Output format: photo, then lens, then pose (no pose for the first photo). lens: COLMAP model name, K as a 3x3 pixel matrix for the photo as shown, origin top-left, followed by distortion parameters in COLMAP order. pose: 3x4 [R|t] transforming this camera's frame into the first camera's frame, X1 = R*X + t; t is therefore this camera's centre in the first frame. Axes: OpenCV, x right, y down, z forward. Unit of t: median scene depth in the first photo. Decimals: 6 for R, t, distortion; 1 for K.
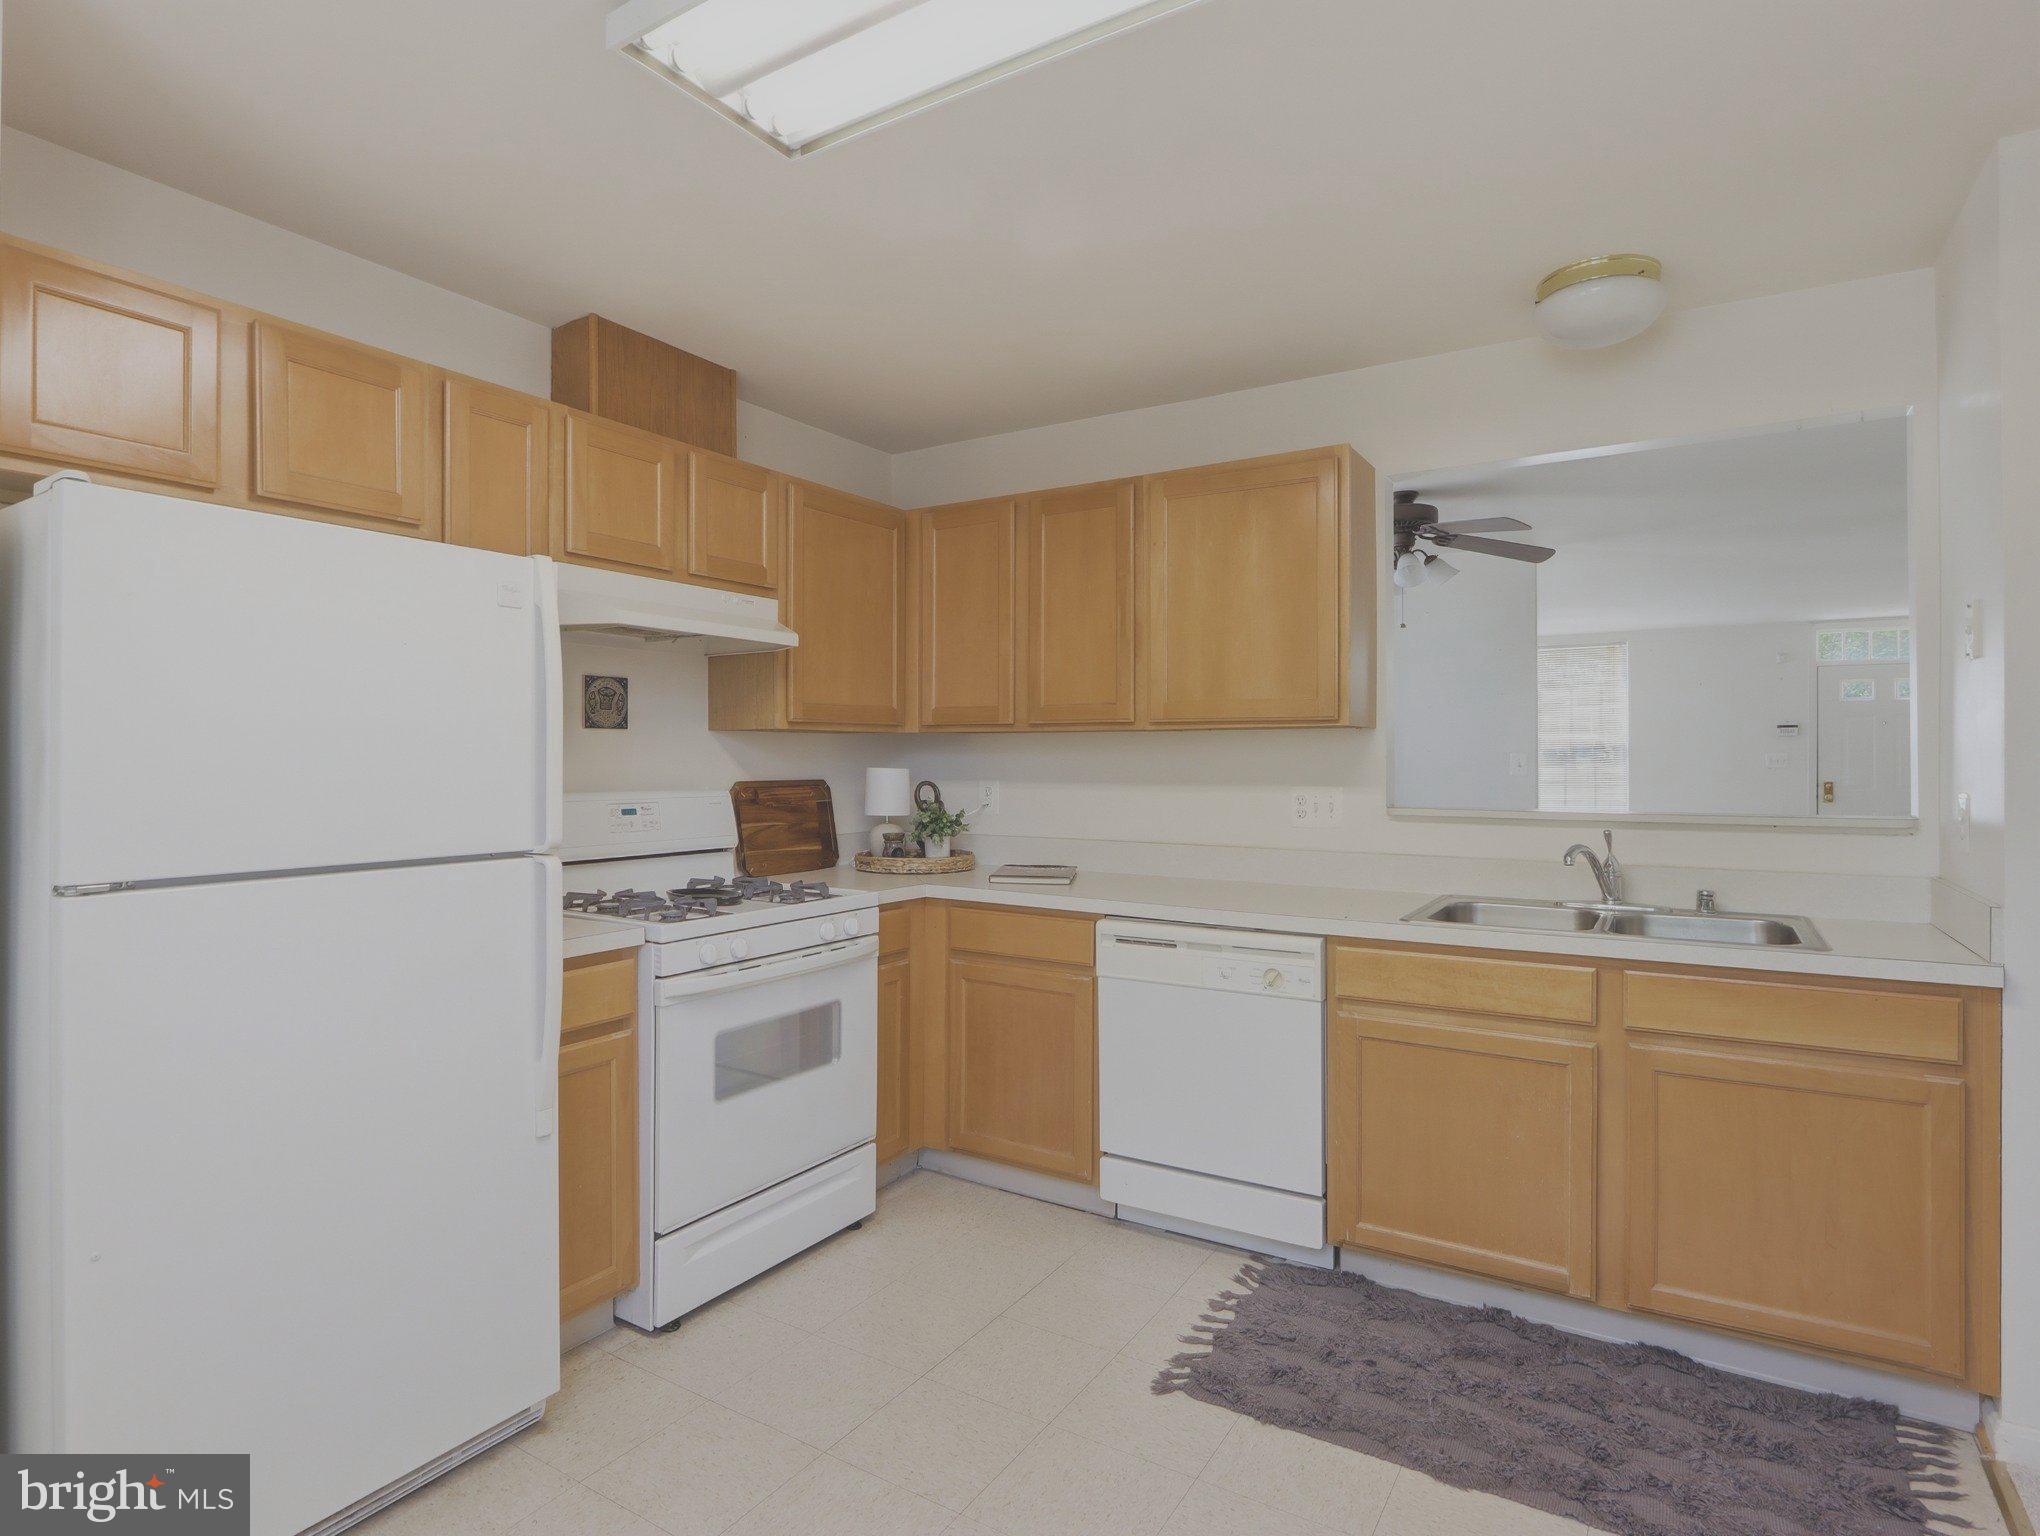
lens RADIAL K [[1118.6, 0, 1008.2], [0, 1118.6, 772.3], [0, 0, 1]] dist [0.004336, 0.000824]
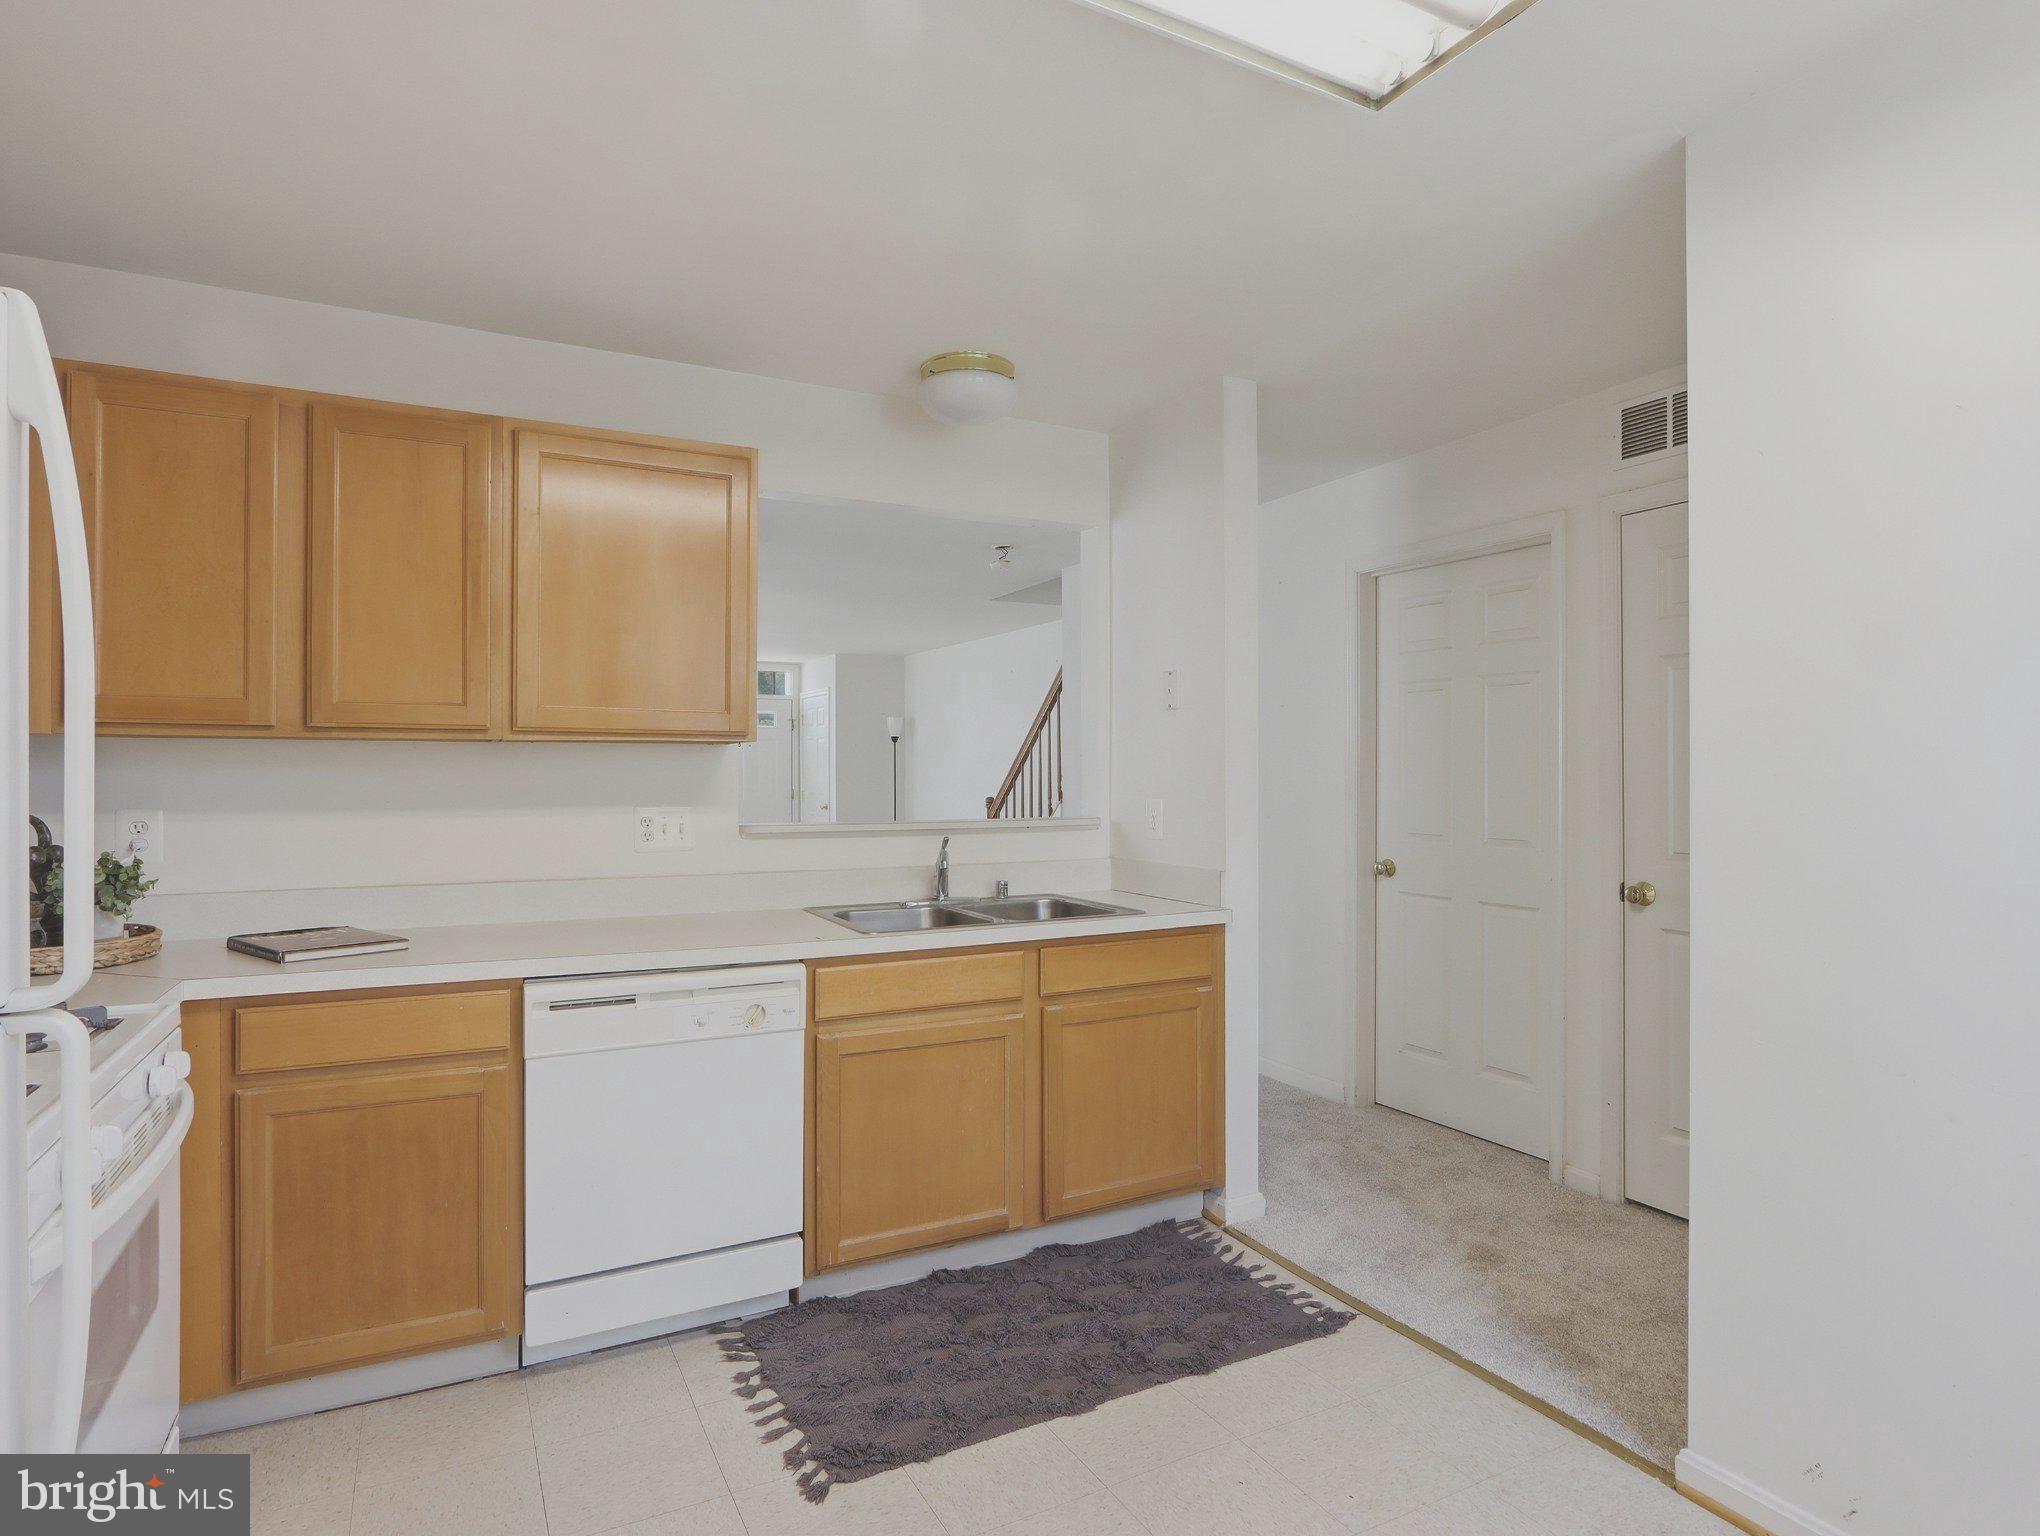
lens RADIAL K [[1118.6, 0, 1008.2], [0, 1118.6, 772.3], [0, 0, 1]] dist [0.004336, 0.000824]
pose [[0.500891, 0.002005, 0.865508, -0.477900], [0.007849, 0.999946, -0.006859, -0.008857], [-0.865475, 0.010229, 0.500848, 0.365450]]
